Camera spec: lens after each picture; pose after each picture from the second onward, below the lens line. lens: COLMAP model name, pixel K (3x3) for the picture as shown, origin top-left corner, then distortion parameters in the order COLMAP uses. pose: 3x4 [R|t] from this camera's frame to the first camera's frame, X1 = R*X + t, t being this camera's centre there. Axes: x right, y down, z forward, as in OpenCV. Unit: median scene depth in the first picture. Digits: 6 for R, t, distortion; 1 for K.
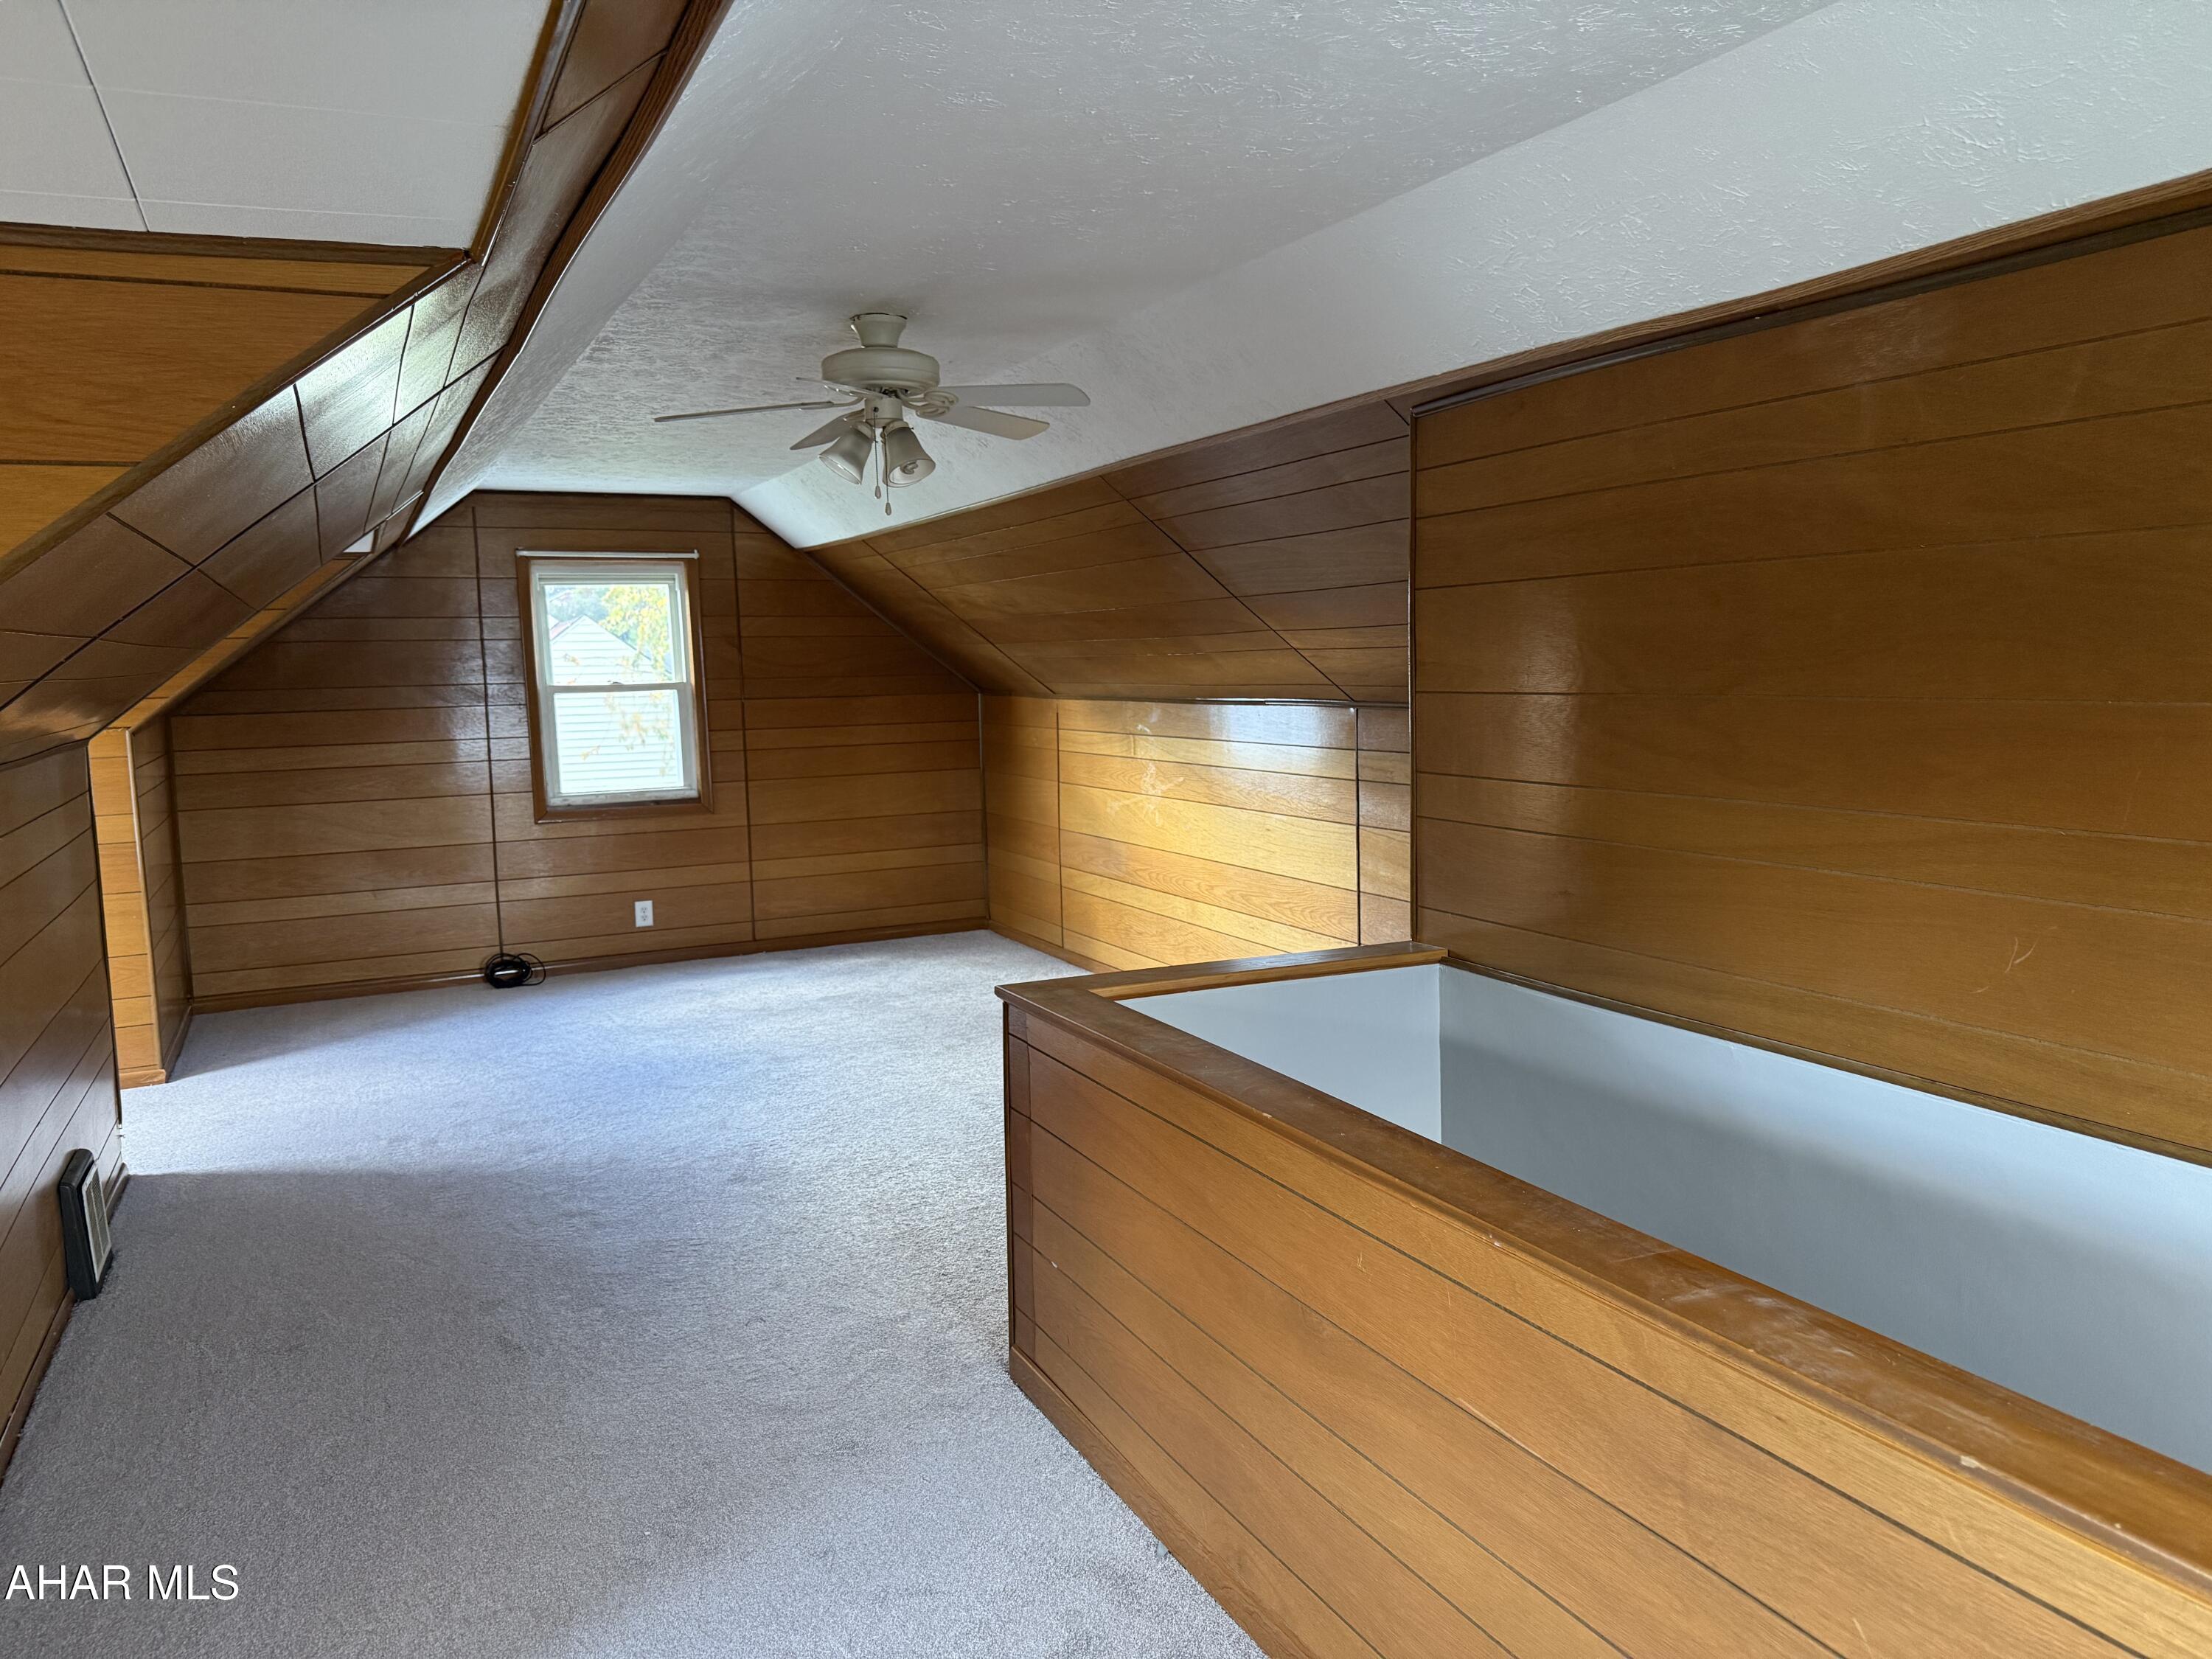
lens RADIAL K [[1529.0, 0, 1105.8], [0, 1529.0, 828.9], [0, 0, 1]] dist [0.038960, -0.052670]
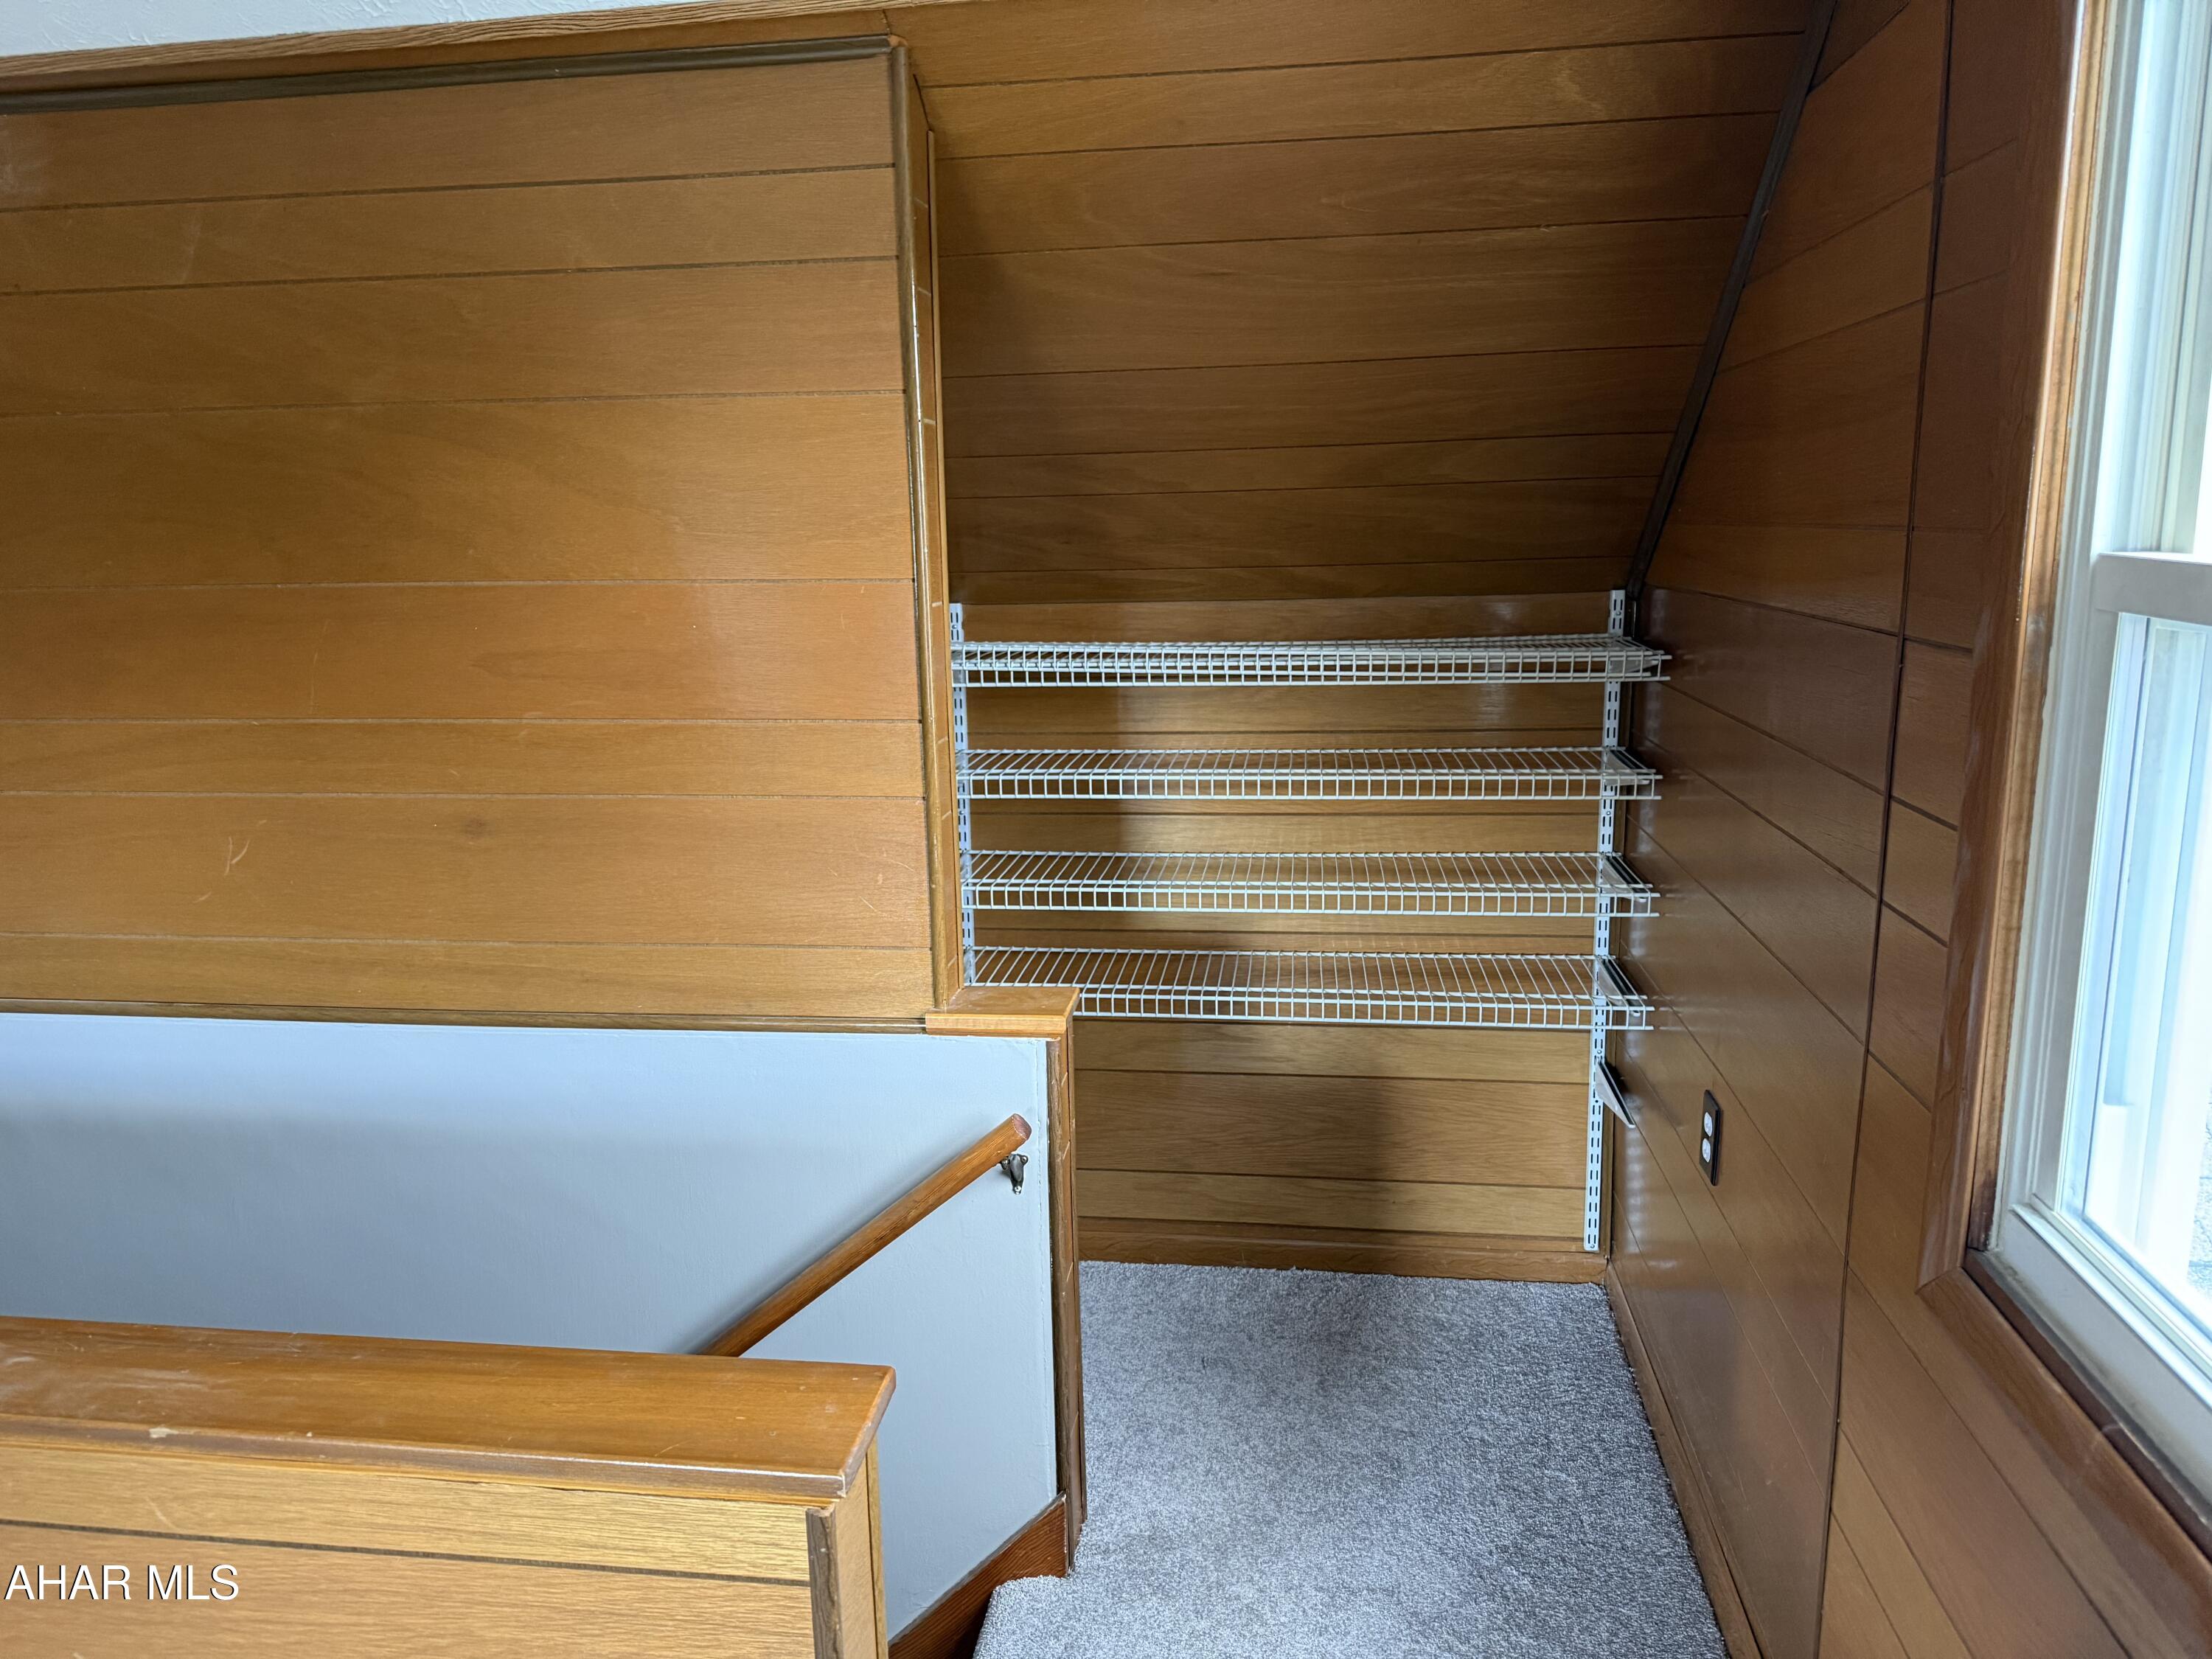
lens RADIAL K [[1529.0, 0, 1107.7], [0, 1529.0, 826.9], [0, 0, 1]] dist [0.038960, -0.052670]
pose [[0.541222, -0.148443, 0.827674, 0.160071], [0.095419, 0.988779, 0.114942, 0.011089], [-0.835449, 0.016767, 0.549313, 0.036602]]
